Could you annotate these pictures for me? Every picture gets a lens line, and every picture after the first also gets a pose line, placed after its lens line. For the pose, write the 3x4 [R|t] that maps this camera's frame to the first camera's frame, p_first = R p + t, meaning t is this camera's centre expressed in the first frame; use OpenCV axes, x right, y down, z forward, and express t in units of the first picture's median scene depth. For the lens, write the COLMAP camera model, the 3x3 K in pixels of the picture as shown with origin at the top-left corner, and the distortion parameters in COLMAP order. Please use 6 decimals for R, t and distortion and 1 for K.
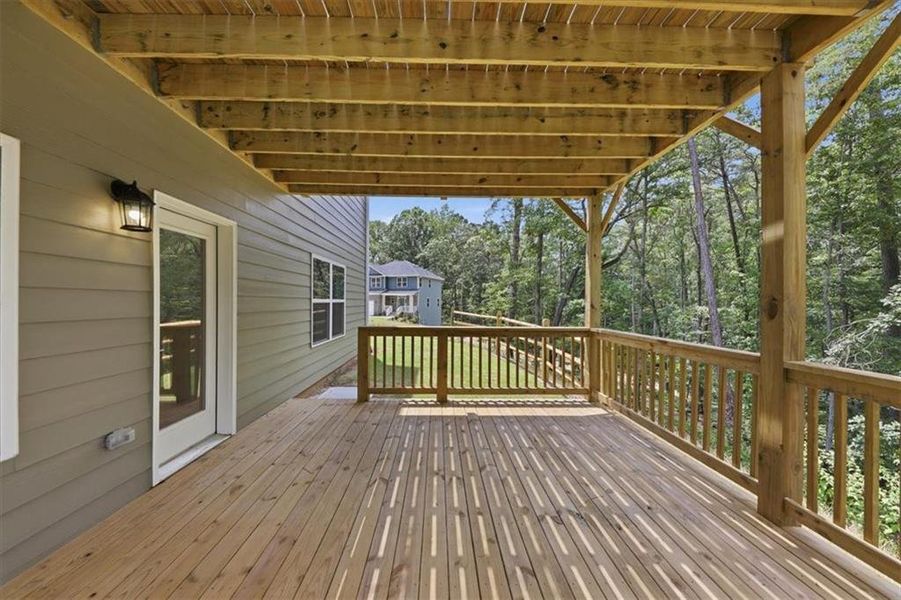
lens RADIAL K [[314.2, 0, 442.6], [0, 314.2, 300.7], [0, 0, 1]] dist [-0.000164, -0.000055]
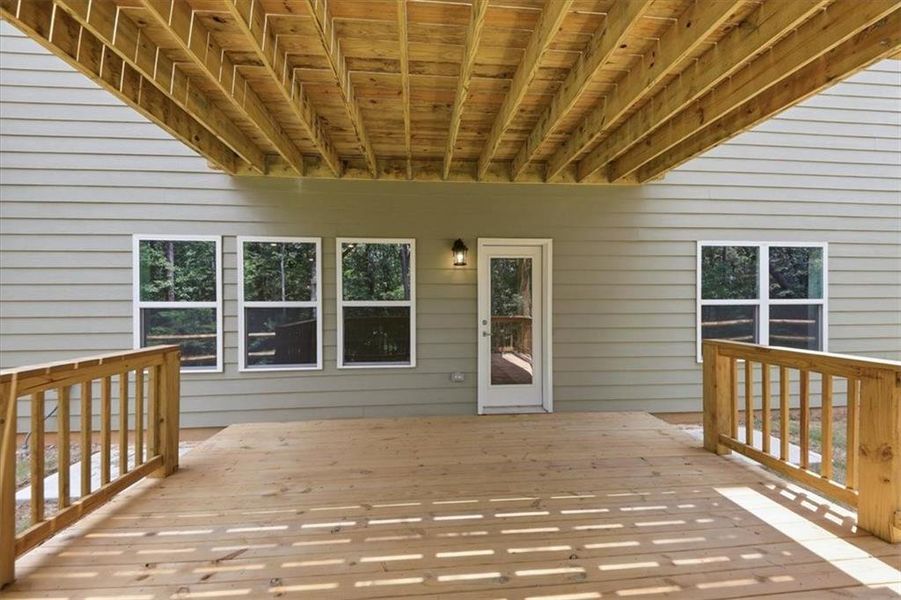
lens RADIAL K [[314.2, 0, 442.6], [0, 314.2, 300.7], [0, 0, 1]] dist [-0.000164, -0.000055]
pose [[0.060597, -0.000802, -0.998162, 0.728490], [0.004860, 0.999988, -0.000509, -0.015316], [0.998151, -0.004820, 0.060600, 0.697779]]
